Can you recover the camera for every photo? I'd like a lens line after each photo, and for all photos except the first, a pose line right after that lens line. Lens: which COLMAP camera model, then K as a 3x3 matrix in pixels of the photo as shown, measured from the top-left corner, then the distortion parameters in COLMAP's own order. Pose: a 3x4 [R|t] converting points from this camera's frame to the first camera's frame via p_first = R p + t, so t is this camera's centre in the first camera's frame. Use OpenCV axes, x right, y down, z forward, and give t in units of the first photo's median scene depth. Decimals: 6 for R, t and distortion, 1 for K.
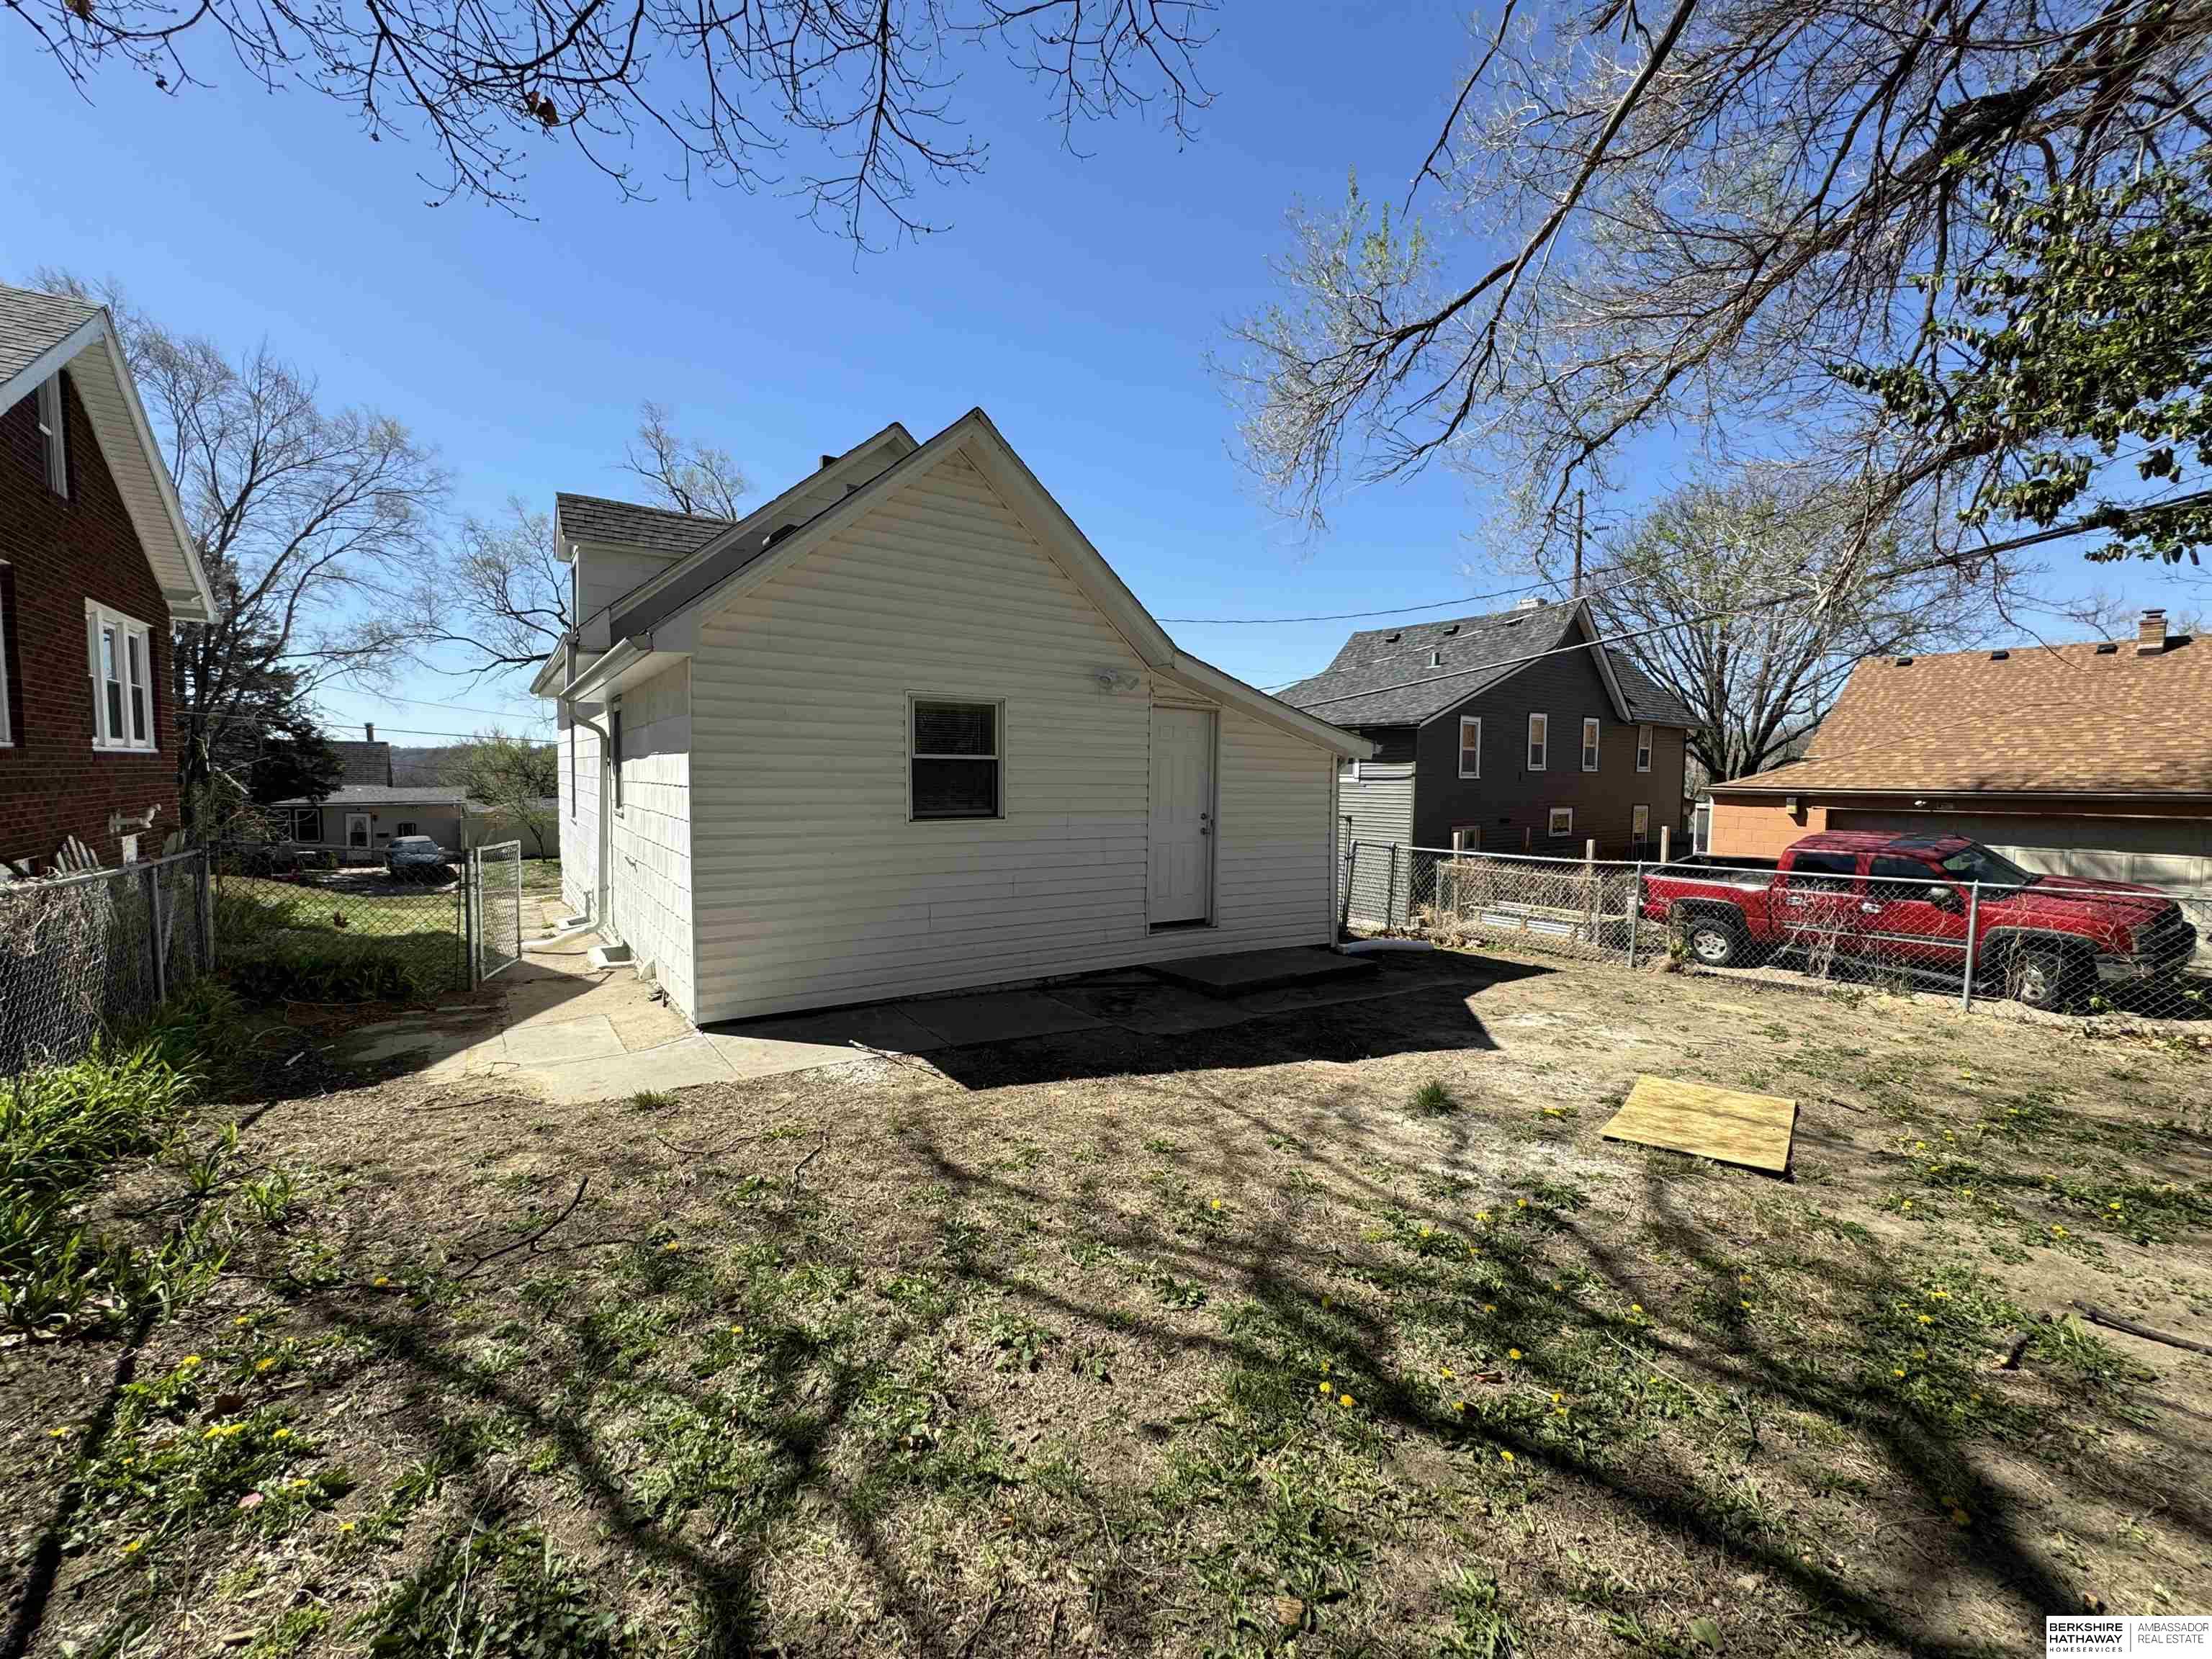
lens RADIAL K [[883.5, 0, 1104.0], [0, 883.5, 831.1], [0, 0, 1]] dist [-0.000796, -0.000310]
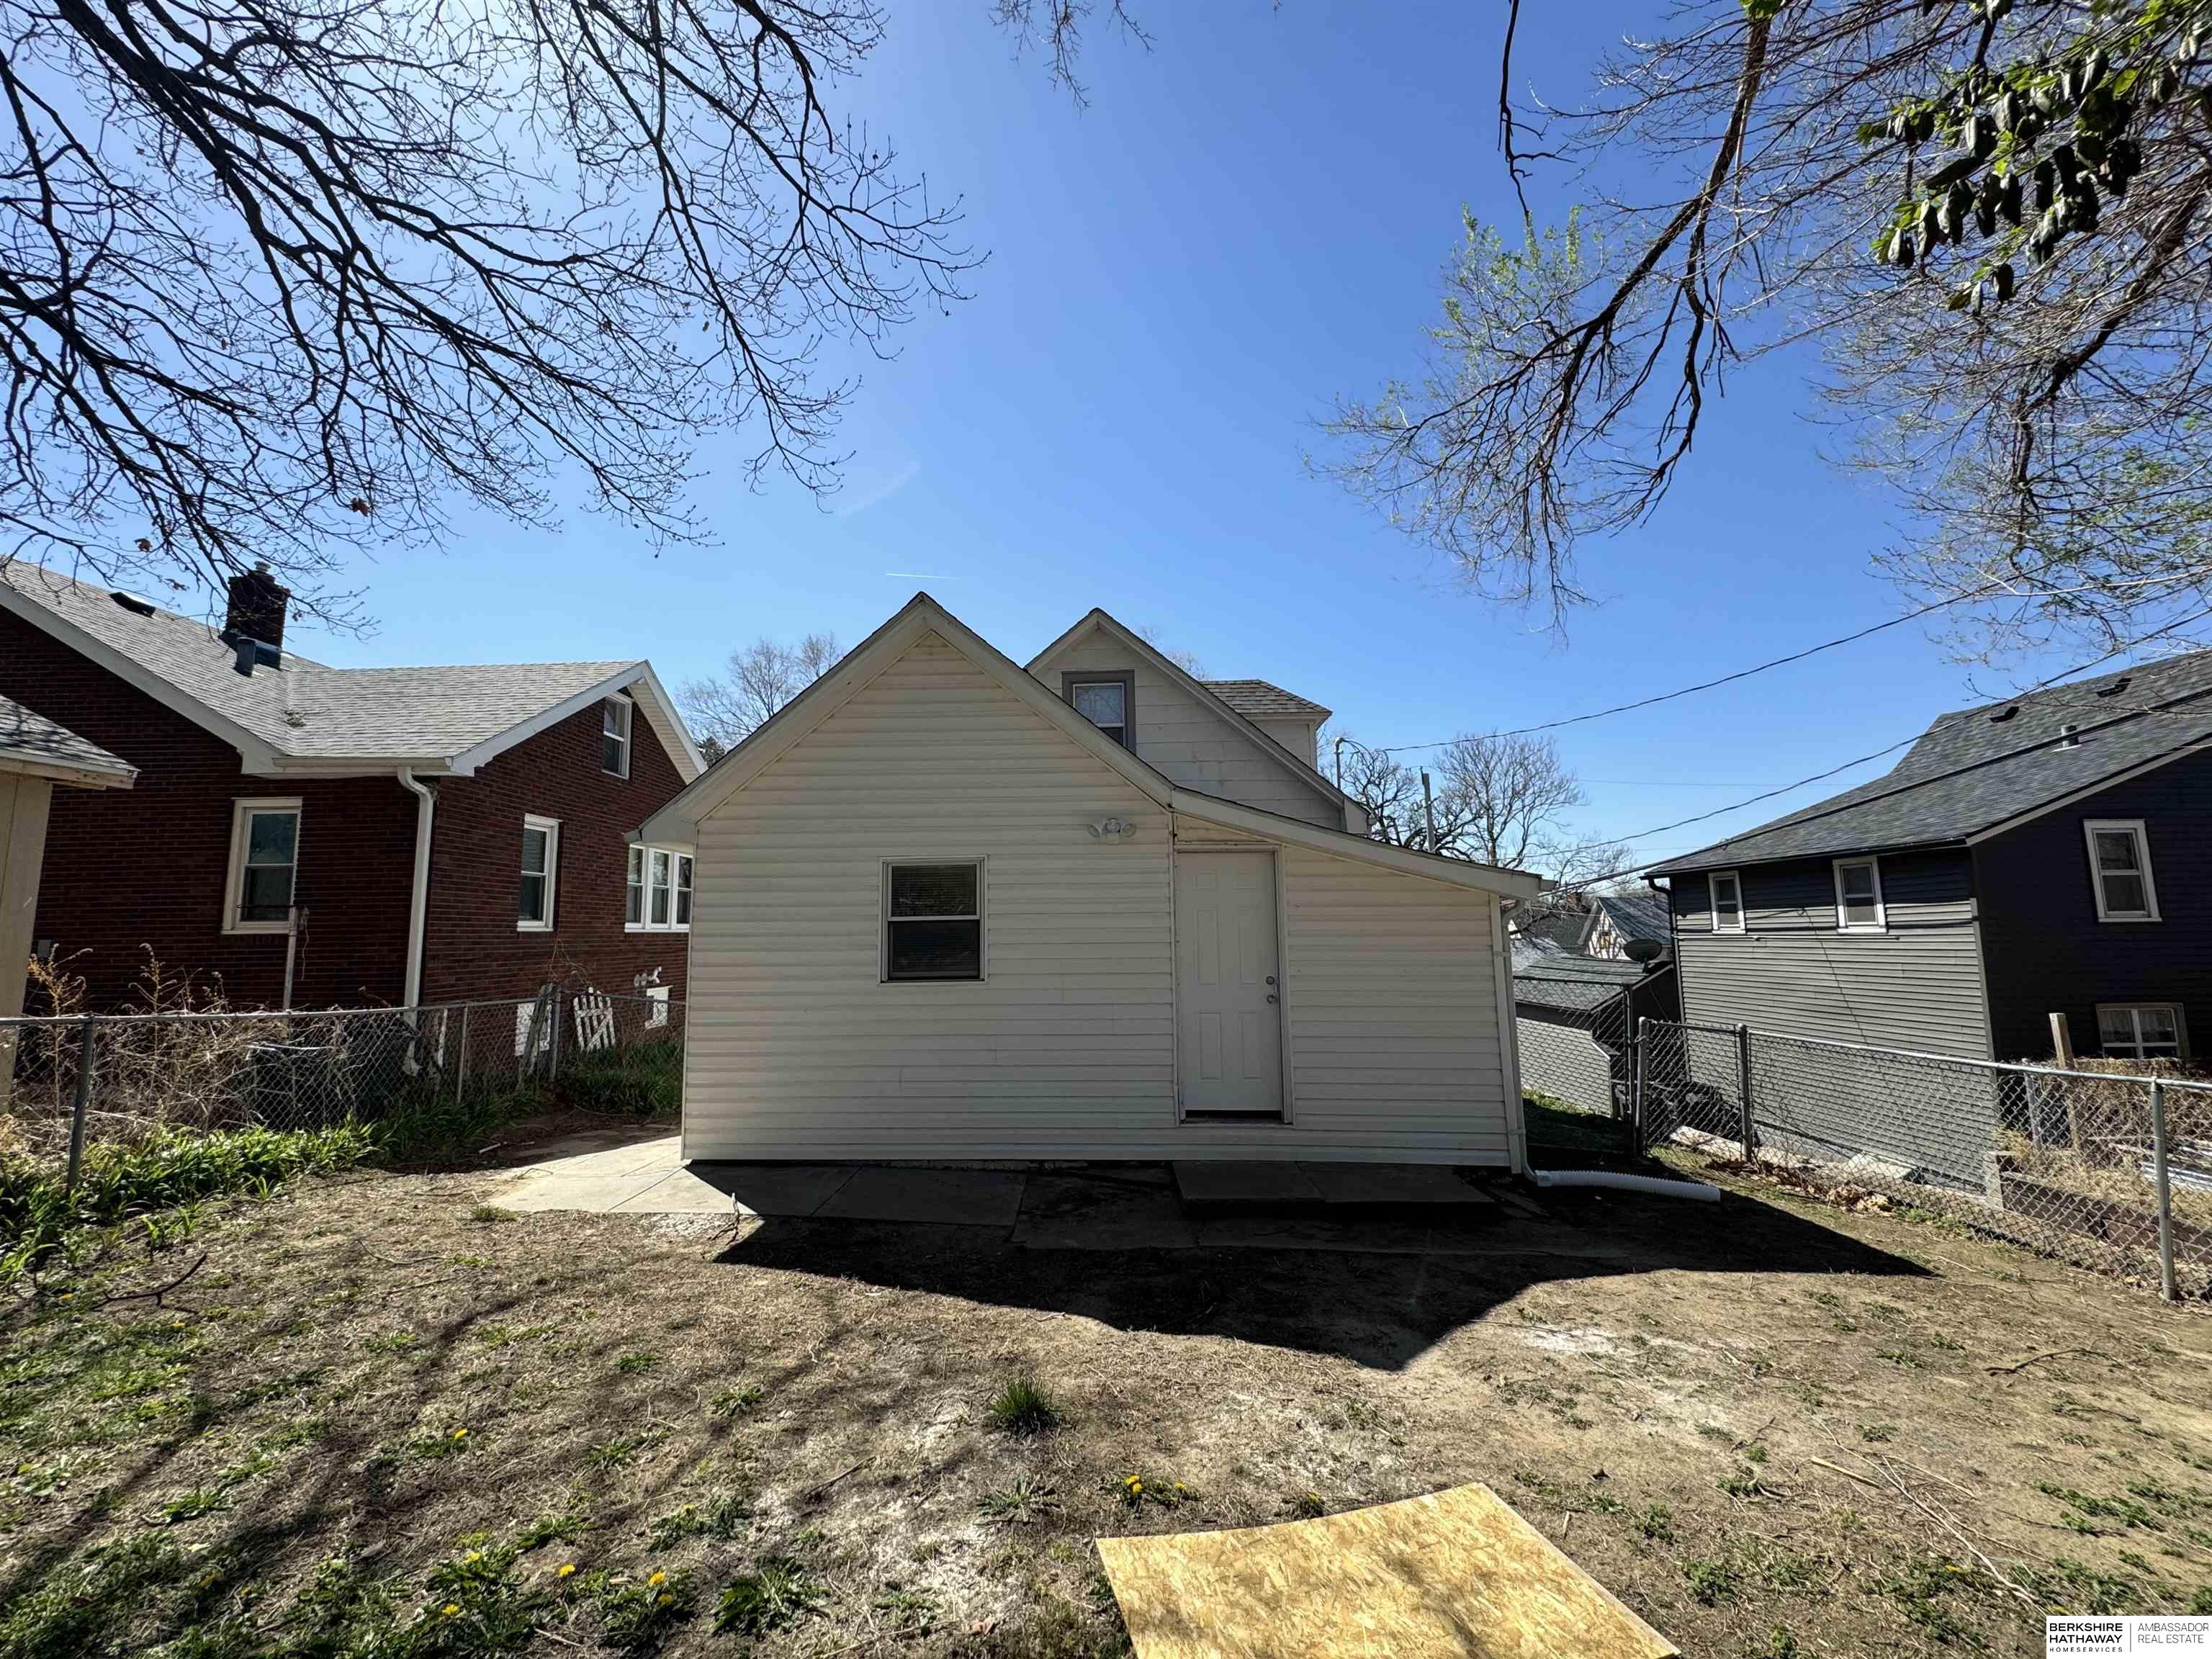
lens RADIAL K [[883.5, 0, 1111.1], [0, 883.5, 833.1], [0, 0, 1]] dist [-0.000796, -0.000310]
pose [[0.803979, -0.091263, -0.587613, 0.652545], [-0.016884, 0.984252, -0.175965, -0.006027], [0.594418, 0.151393, 0.789777, 0.336099]]
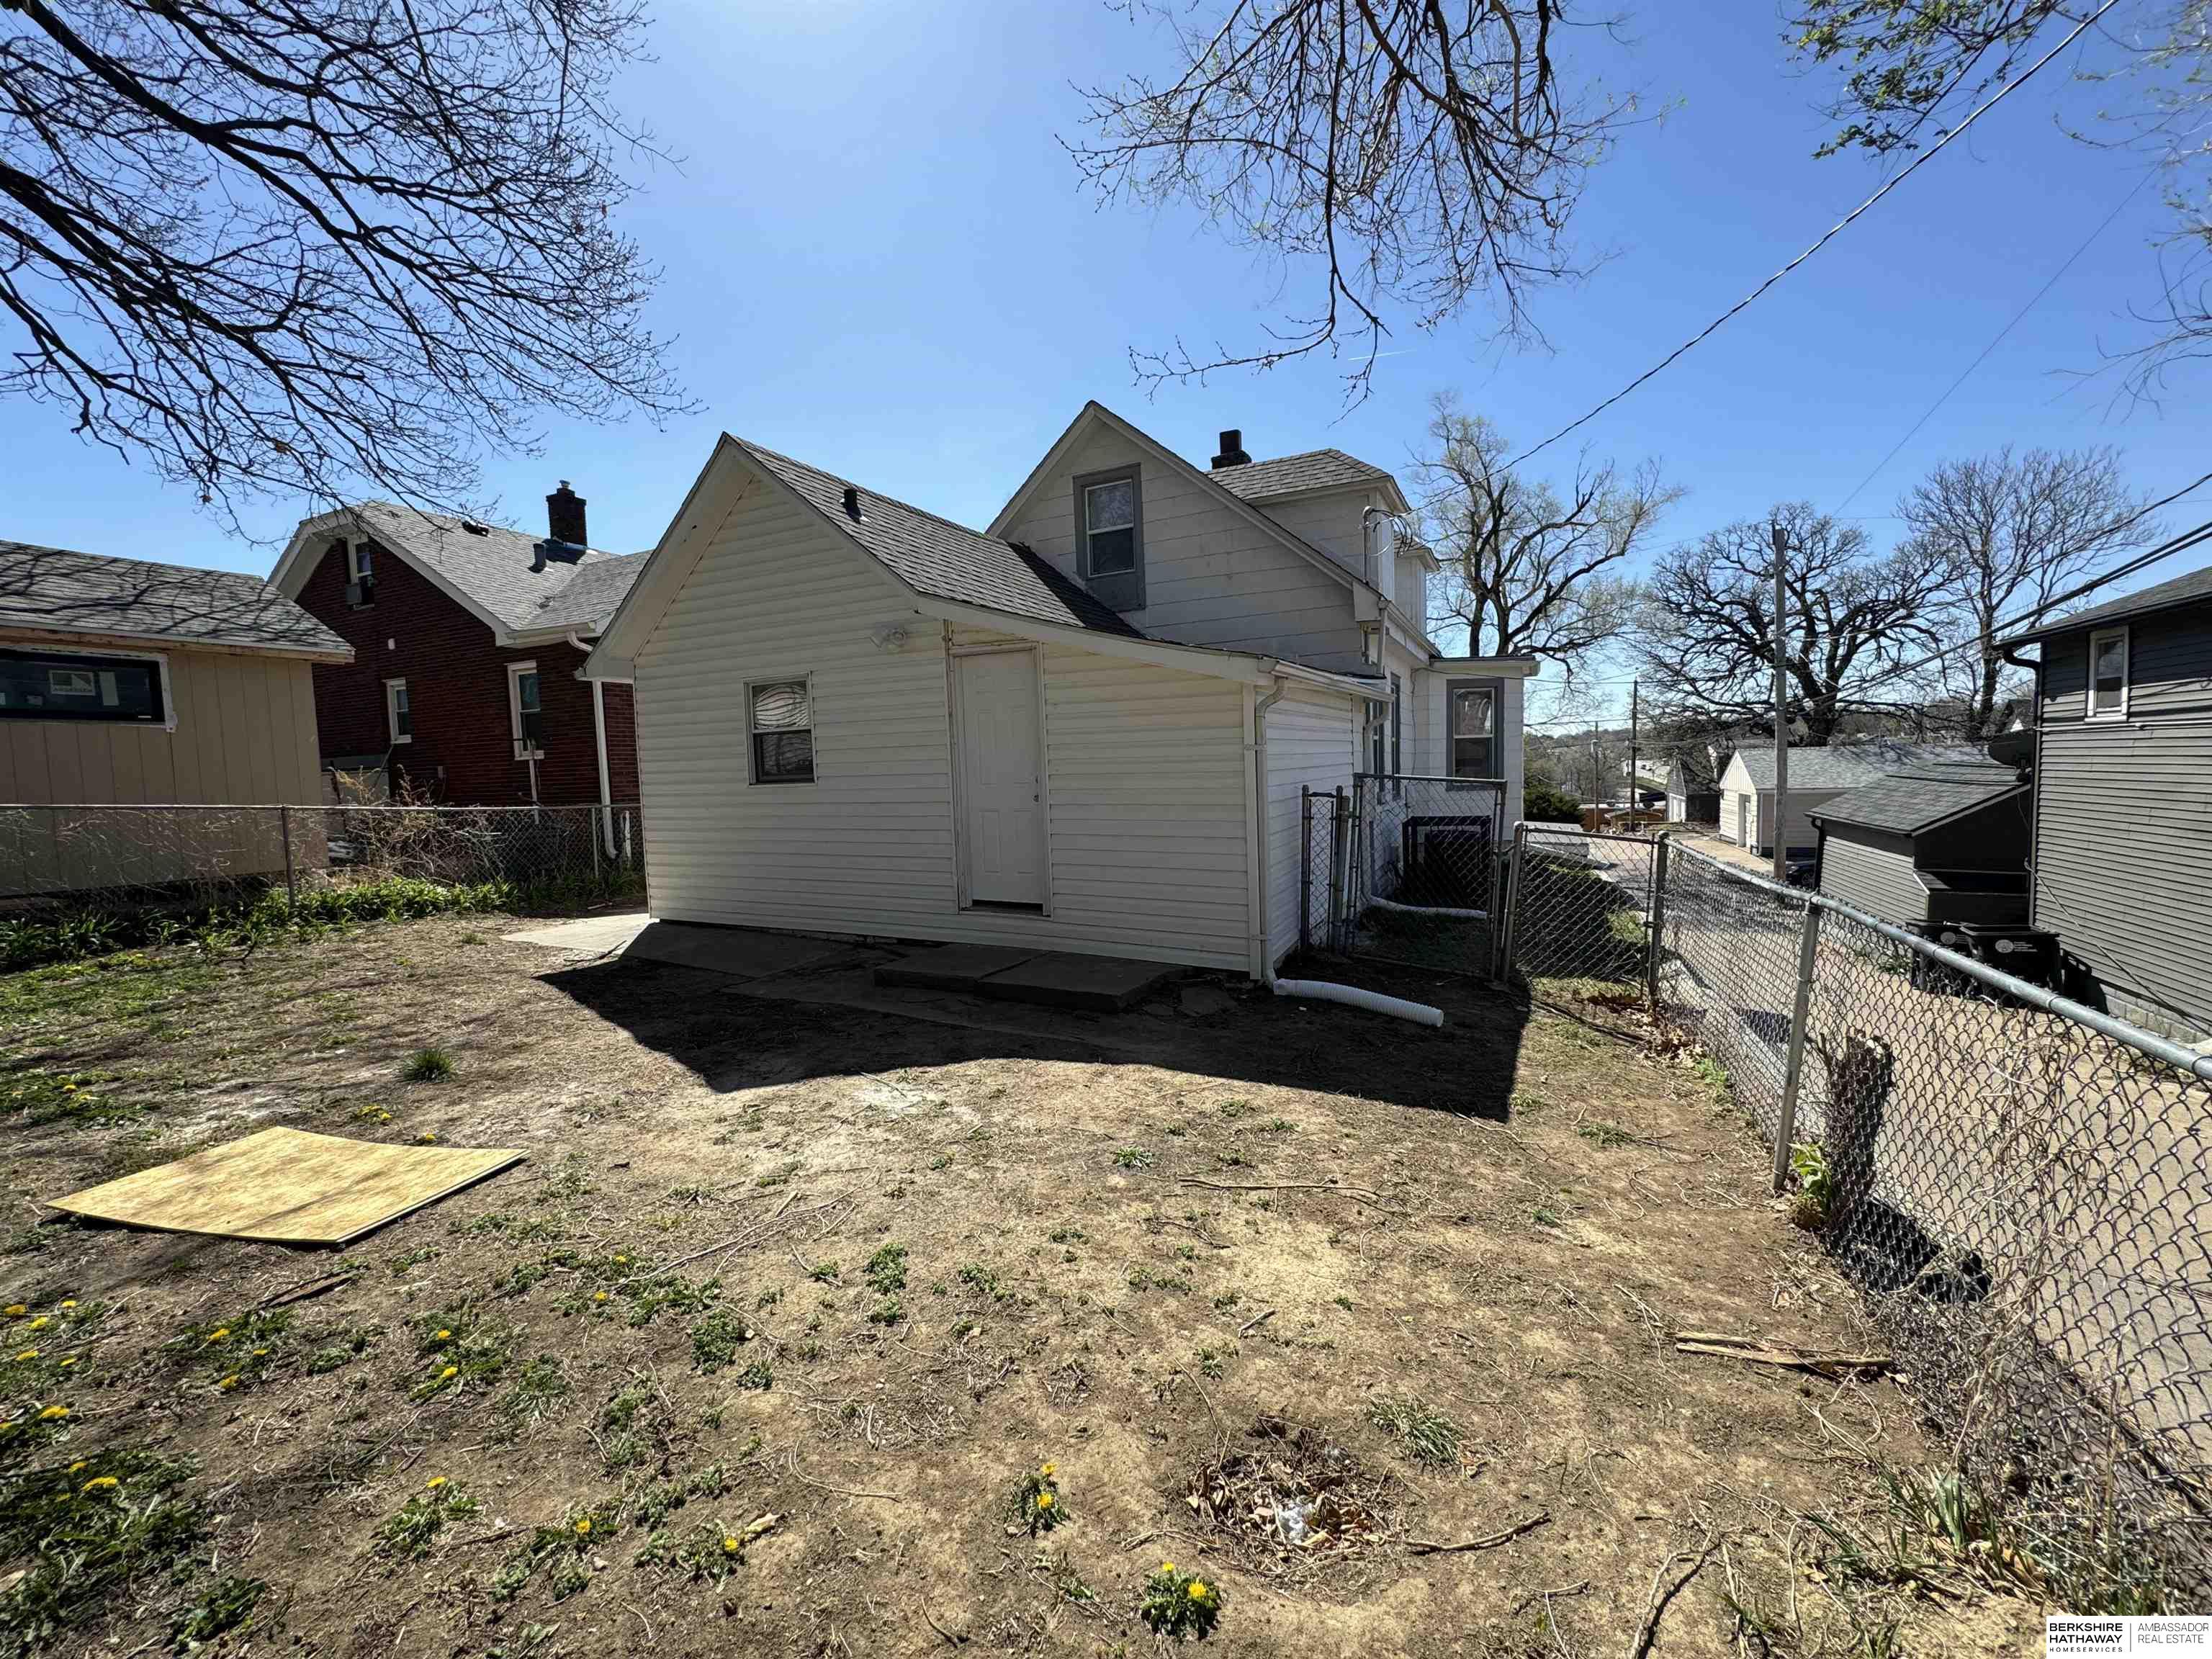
lens RADIAL K [[883.5, 0, 1110.0], [0, 883.5, 832.6], [0, 0, 1]] dist [-0.000796, -0.000310]
pose [[0.481475, 0.035916, -0.875724, 1.165647], [-0.019908, 0.999350, 0.030040, 0.009072], [0.876234, 0.002971, 0.481877, 0.893831]]
